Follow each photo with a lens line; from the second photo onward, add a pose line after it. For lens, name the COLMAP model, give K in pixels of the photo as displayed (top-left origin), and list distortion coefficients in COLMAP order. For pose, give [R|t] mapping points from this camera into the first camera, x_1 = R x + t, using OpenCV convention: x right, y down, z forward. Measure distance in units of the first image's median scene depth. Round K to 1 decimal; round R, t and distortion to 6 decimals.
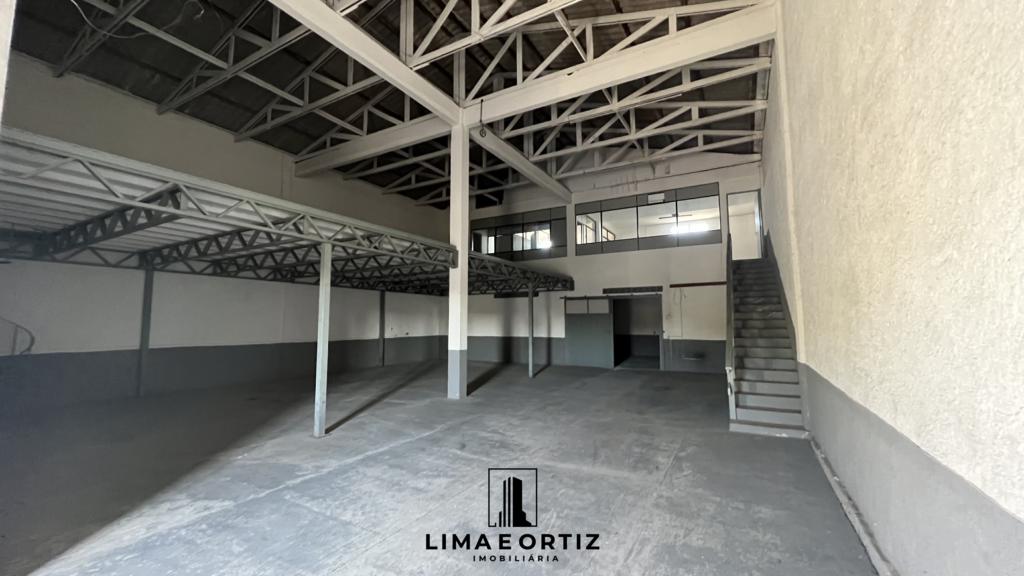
lens RADIAL K [[408.7, 0, 510.4], [0, 408.7, 285.3], [0, 0, 1]] dist [-0.000592, -0.000129]
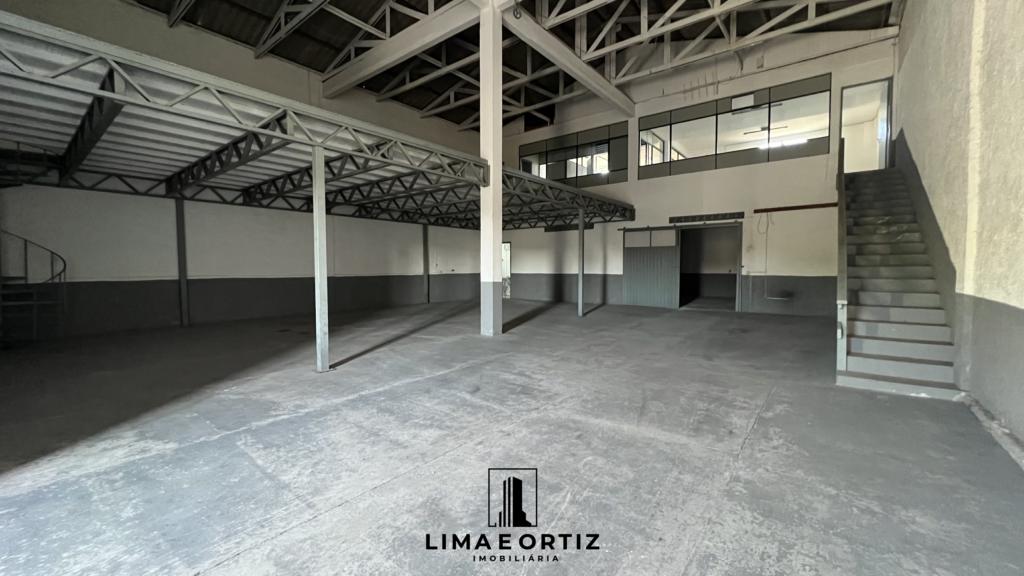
lens RADIAL K [[408.7, 0, 510.3], [0, 408.7, 285.6], [0, 0, 1]] dist [-0.000592, -0.000129]
pose [[0.988397, 0.007095, -0.151726, 0.039091], [0.013665, 0.990704, 0.135348, 0.041660], [0.151276, -0.135851, 0.979112, 0.127187]]
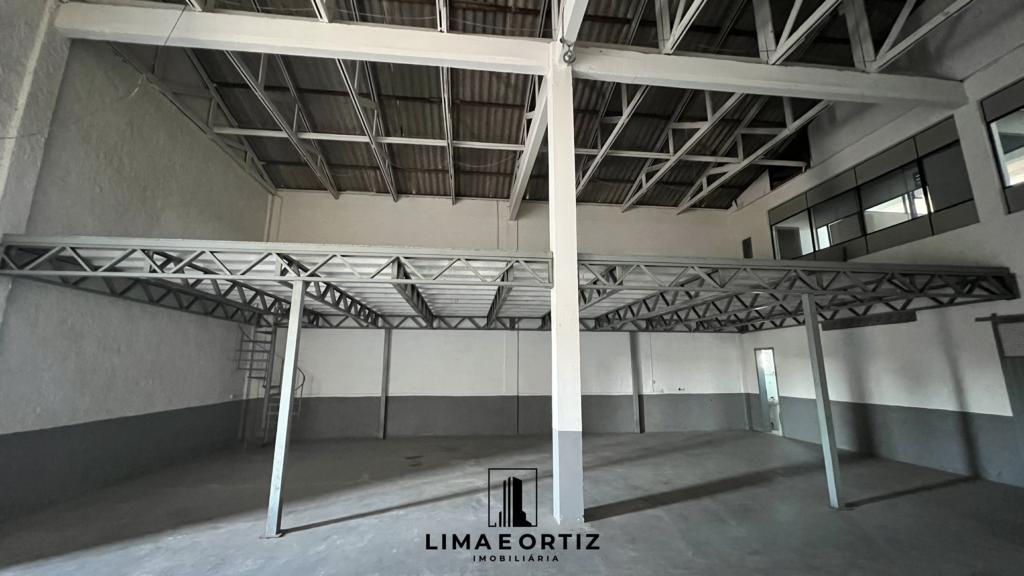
lens RADIAL K [[408.7, 0, 509.4], [0, 408.7, 286.2], [0, 0, 1]] dist [-0.000592, -0.000129]
pose [[0.587623, -0.157512, -0.793656, 0.266648], [0.072452, 0.987172, -0.142275, 0.032230], [0.805885, 0.026102, 0.591497, 0.519657]]
